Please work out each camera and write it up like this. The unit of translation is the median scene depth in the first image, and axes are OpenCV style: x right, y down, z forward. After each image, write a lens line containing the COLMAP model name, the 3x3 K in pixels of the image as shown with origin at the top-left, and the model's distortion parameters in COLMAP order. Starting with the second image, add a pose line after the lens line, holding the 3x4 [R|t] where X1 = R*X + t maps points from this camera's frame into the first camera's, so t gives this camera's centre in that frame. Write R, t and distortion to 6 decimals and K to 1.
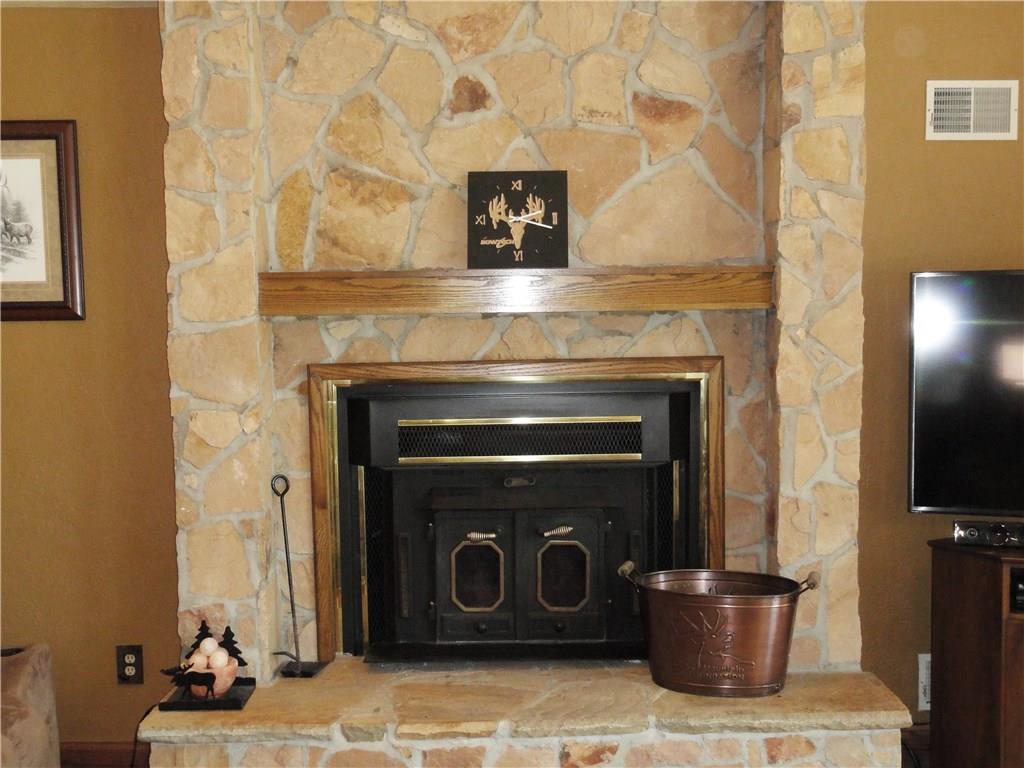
lens RADIAL K [[1111.5, 0, 510.0], [0, 1111.5, 387.3], [0, 0, 1]] dist [0.004989, 0.000000]
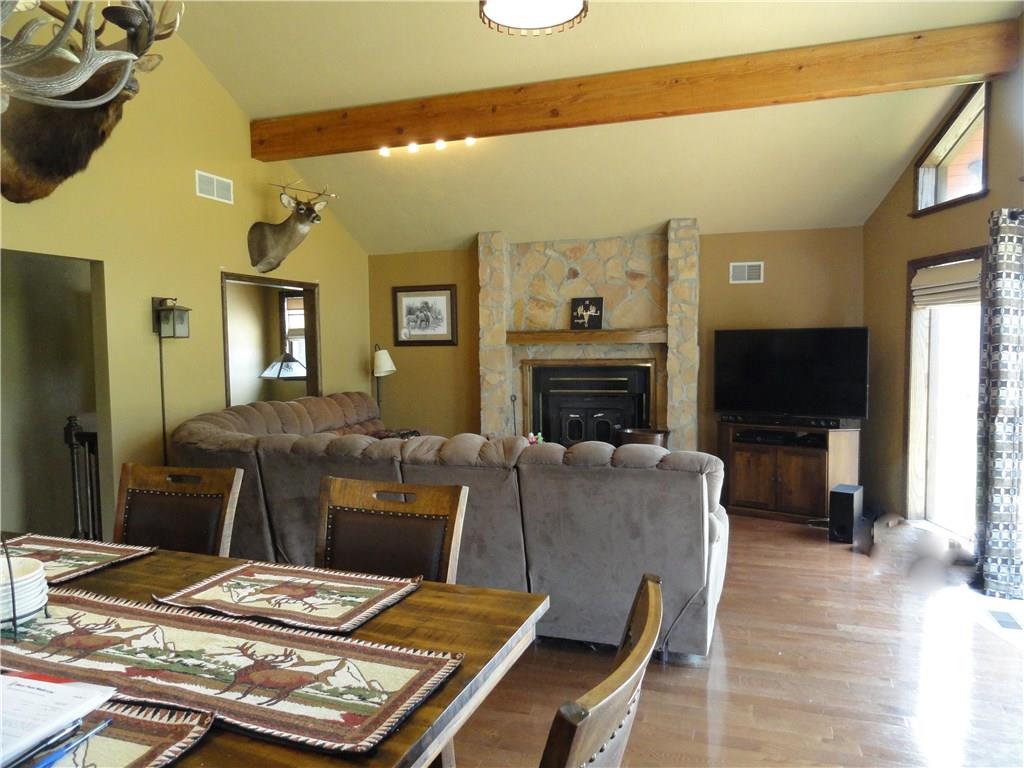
lens RADIAL K [[712.0, 0, 510.3], [0, 712.0, 392.3], [0, 0, 1]] dist [-0.006660, 0.009213]
pose [[0.944809, 0.024118, -0.326733, 0.455959], [-0.023296, 0.999708, 0.006431, 0.060173], [0.326792, 0.001535, 0.945095, -0.933602]]
